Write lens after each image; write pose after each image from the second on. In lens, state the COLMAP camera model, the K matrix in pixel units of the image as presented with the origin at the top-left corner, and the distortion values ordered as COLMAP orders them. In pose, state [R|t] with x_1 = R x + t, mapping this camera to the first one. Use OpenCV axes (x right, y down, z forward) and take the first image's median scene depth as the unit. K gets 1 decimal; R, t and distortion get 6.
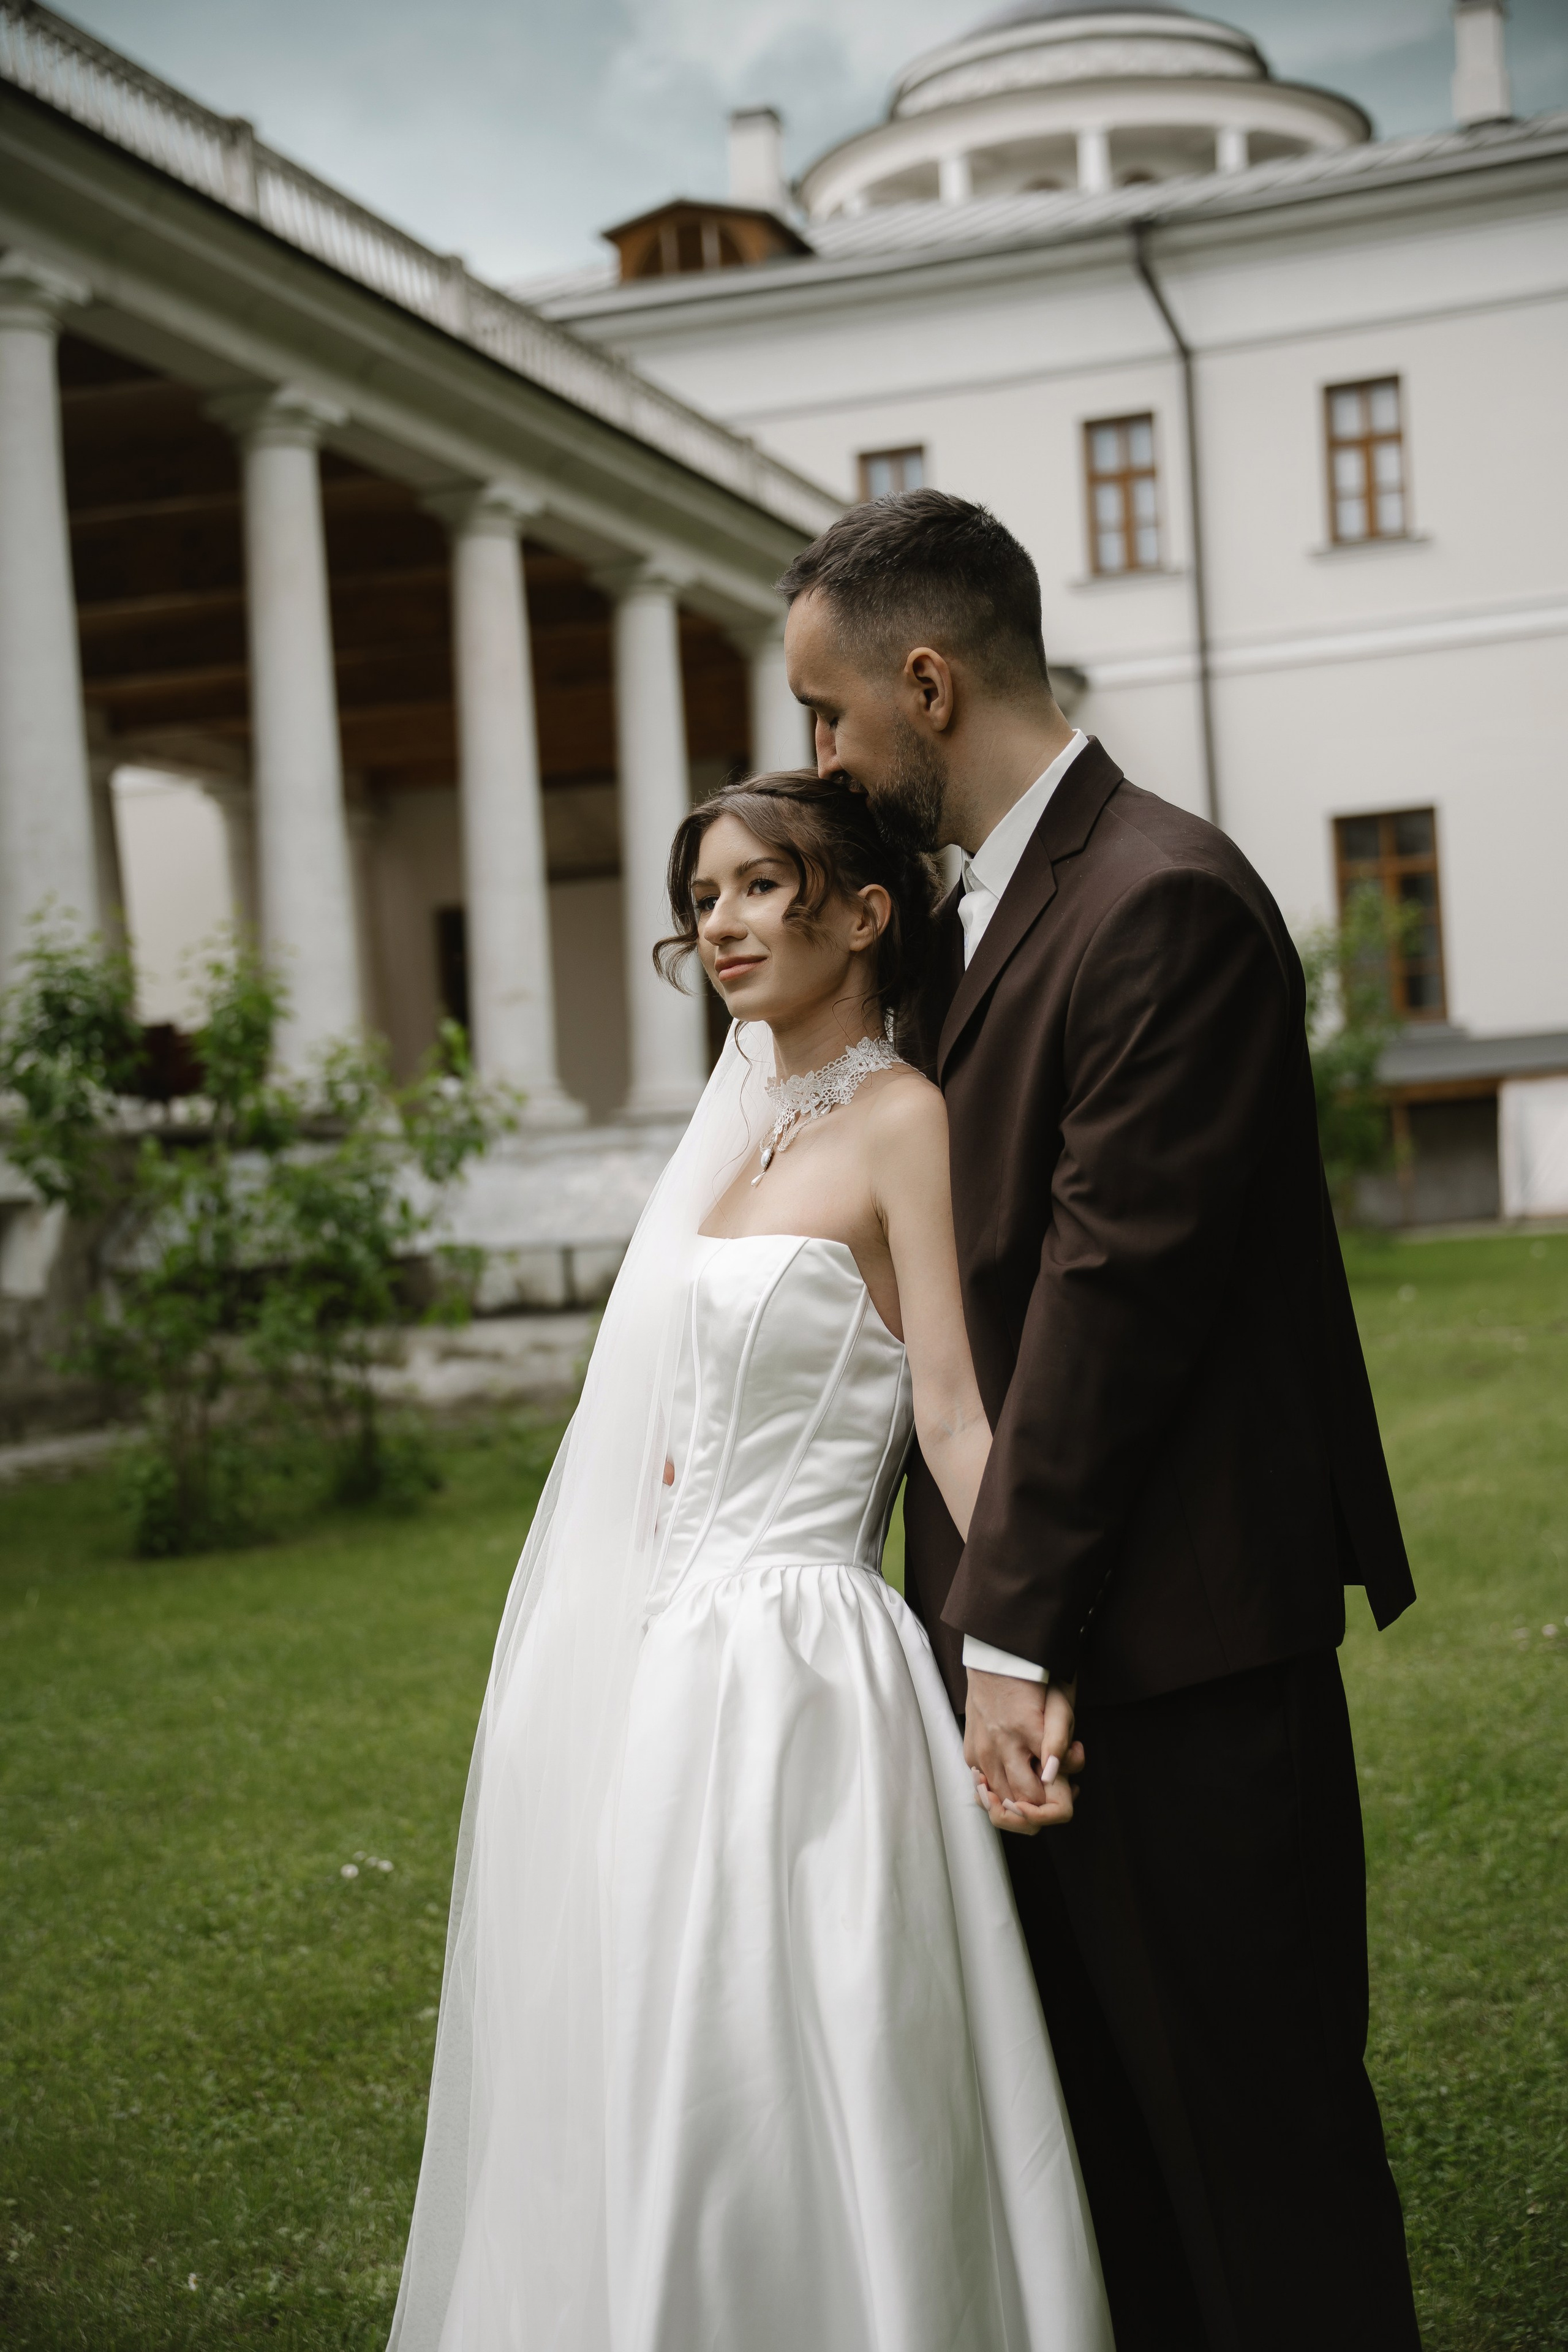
lens RADIAL K [[3552.4, 0, 779.0], [0, 3552.4, 1201.8], [0, 0, 1]] dist [0.239837, 0.077242]
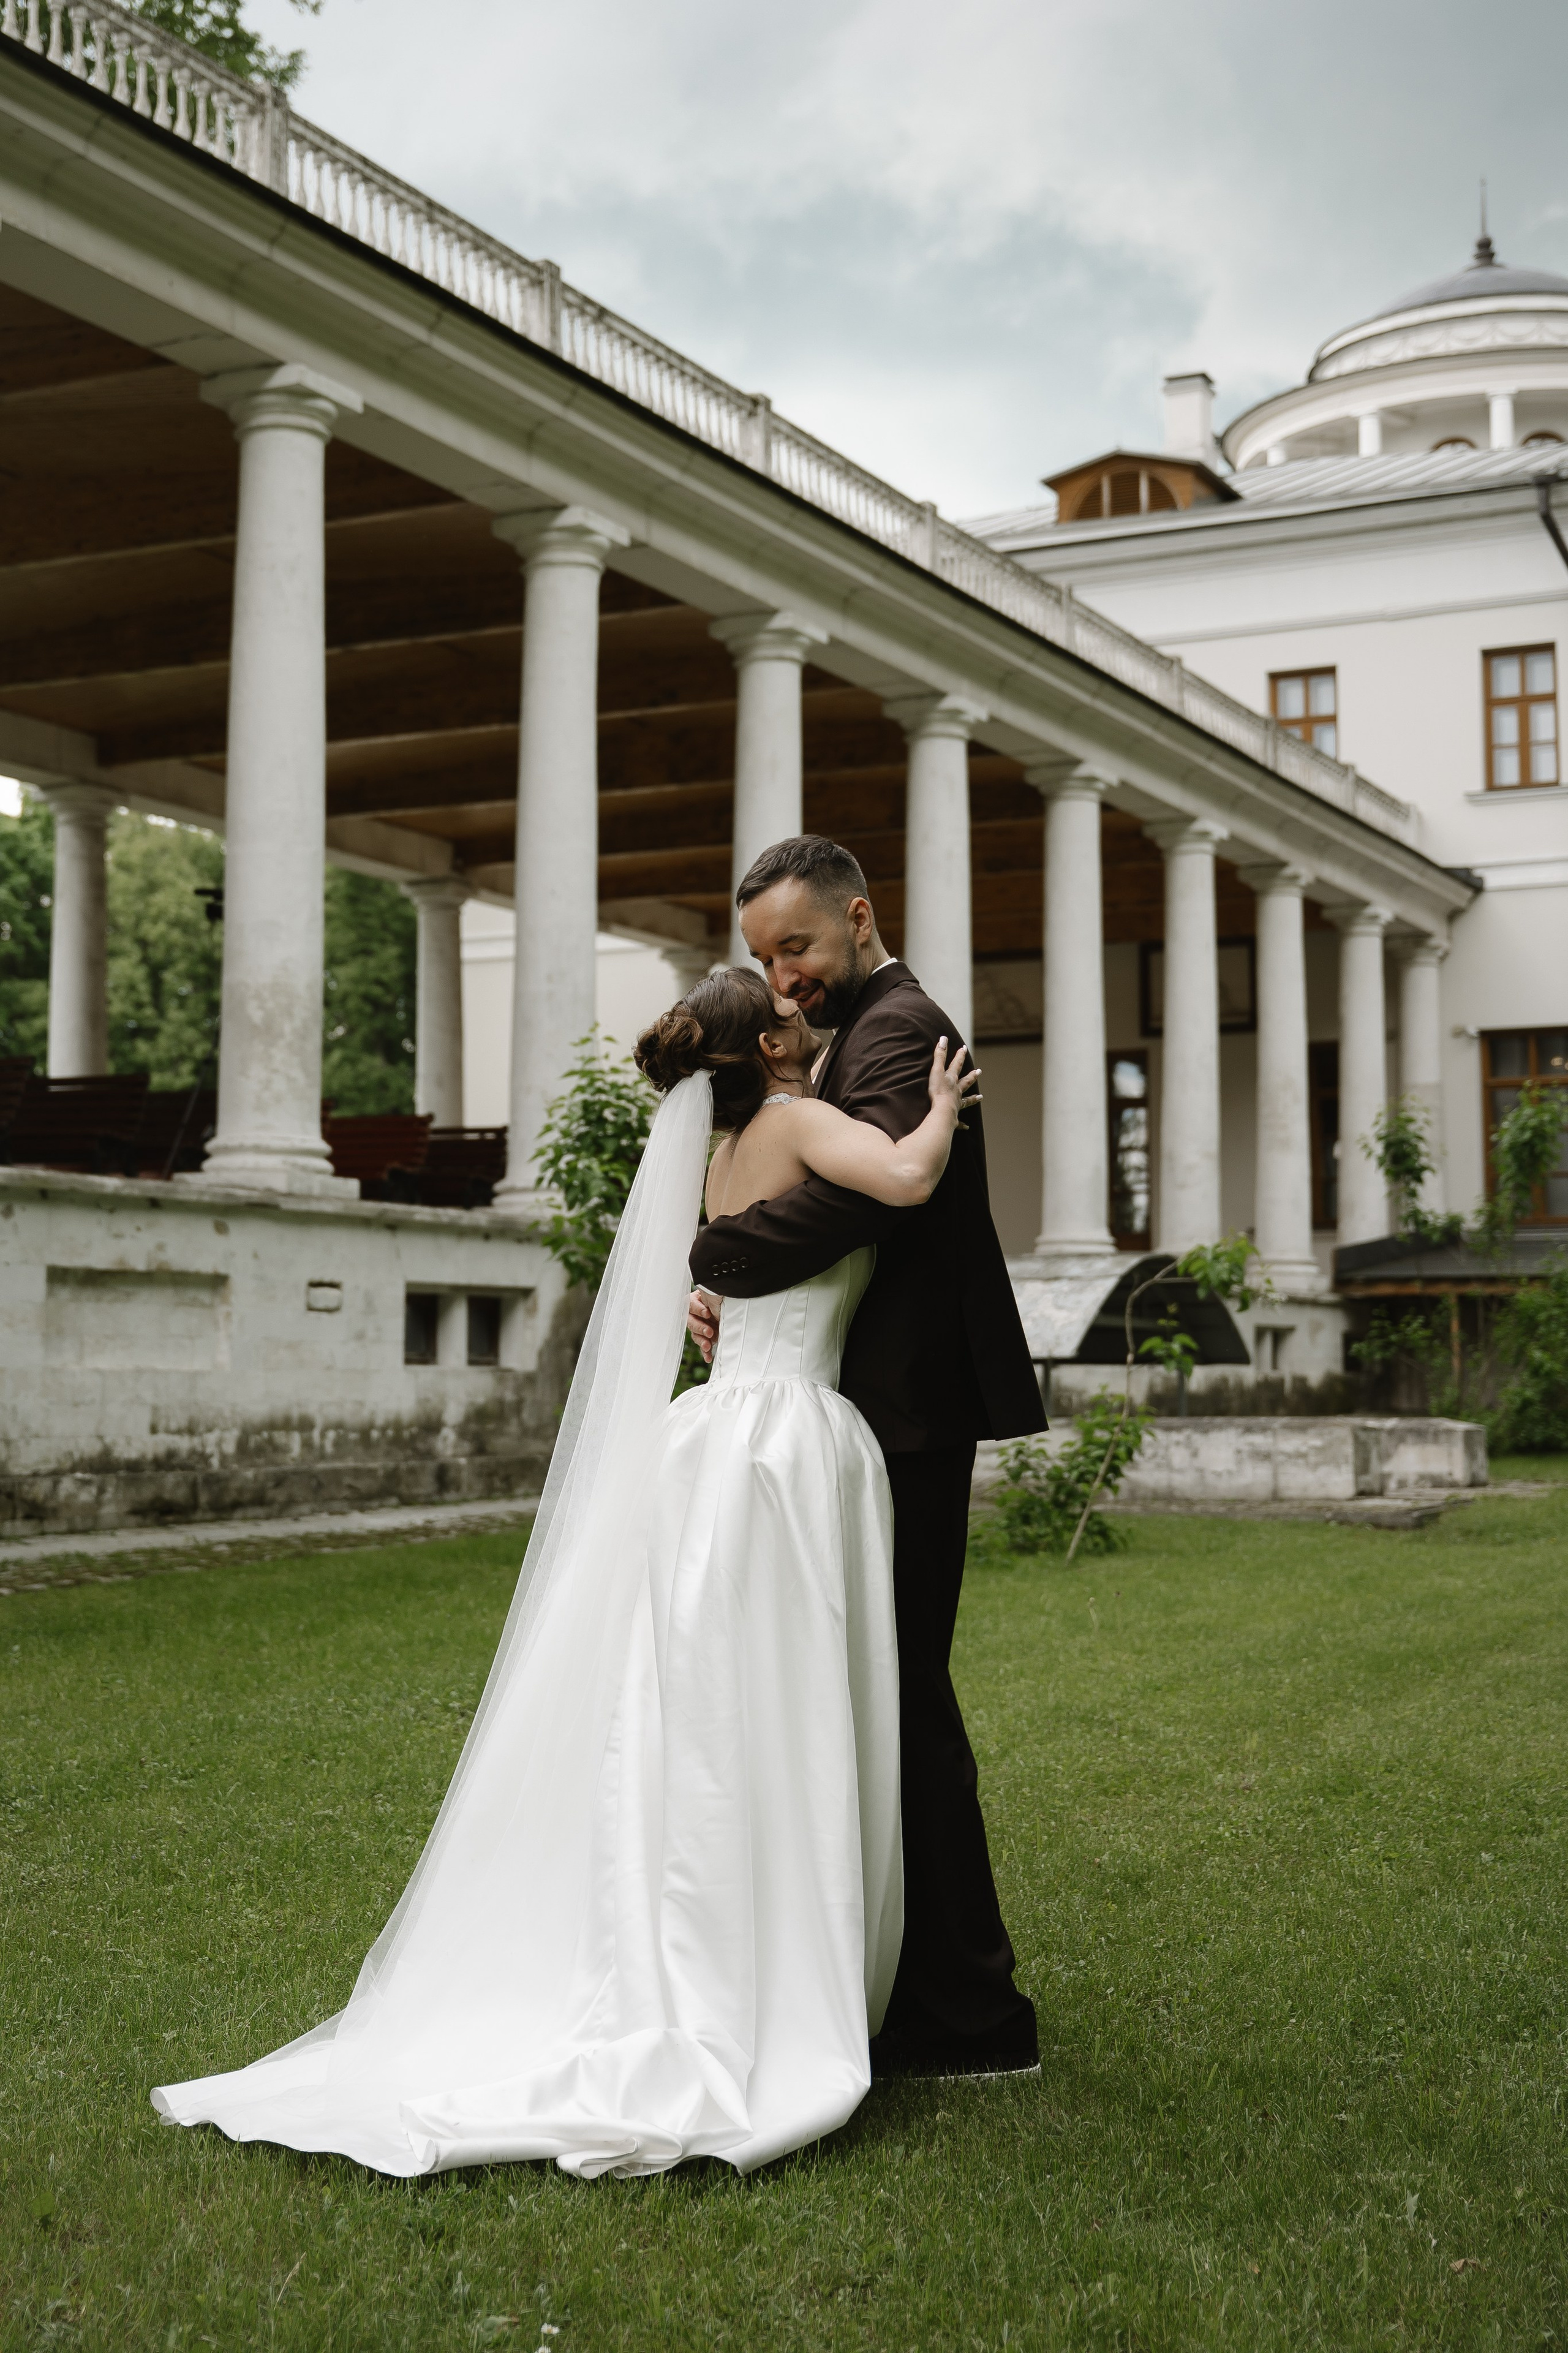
lens RADIAL K [[3324.7, 0, 542.7], [0, 3324.7, 1056.7], [0, 0, 1]] dist [0.026655, 0.136100]
pose [[0.981799, 0.045991, -0.184272, -0.013384], [-0.061883, 0.994755, -0.081438, 0.018608], [0.179560, 0.091359, 0.979496, -0.104526]]
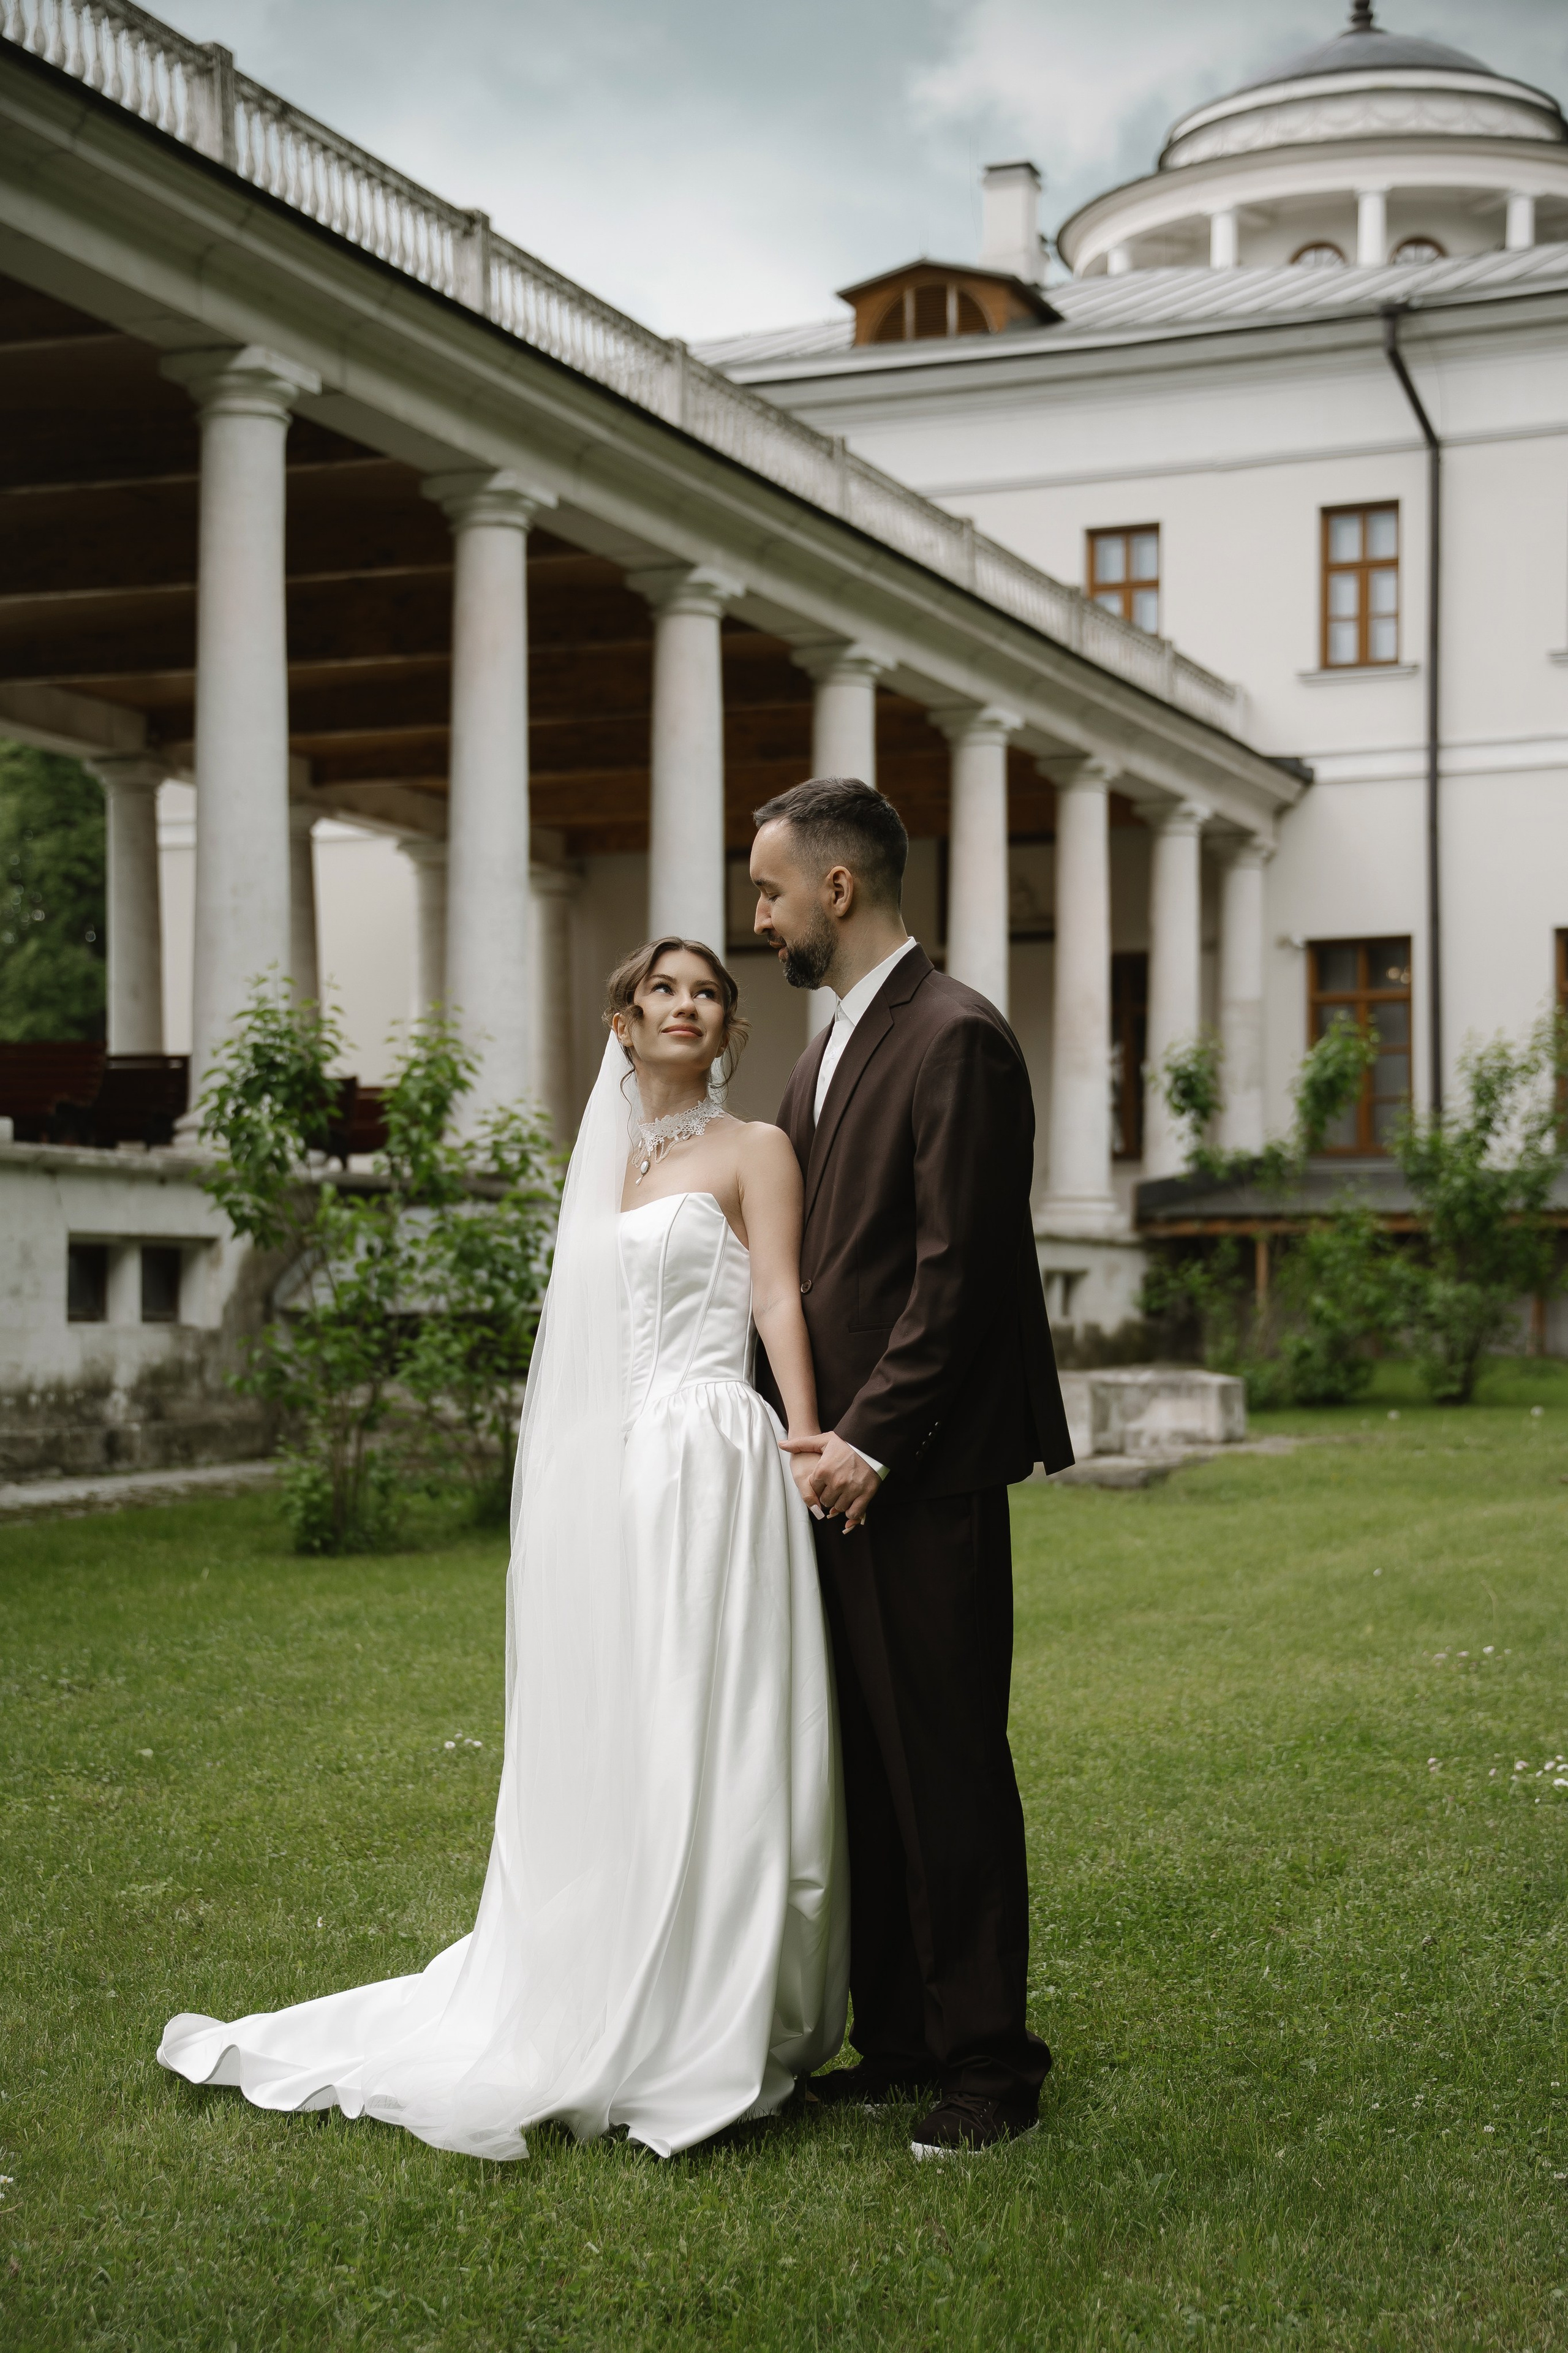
lens RADIAL K [[3861.5, 0, 790.6], [0, 3861.5, 1317.4], [0, 0, 1]] dist [0.208903, 0.101892]
pose [[0.996860, 0.058756, -0.053083, 0.037451], [-0.058525, 0.998269, 0.005903, 0.009066], [0.053338, -0.002778, 0.998573, -0.213745]]
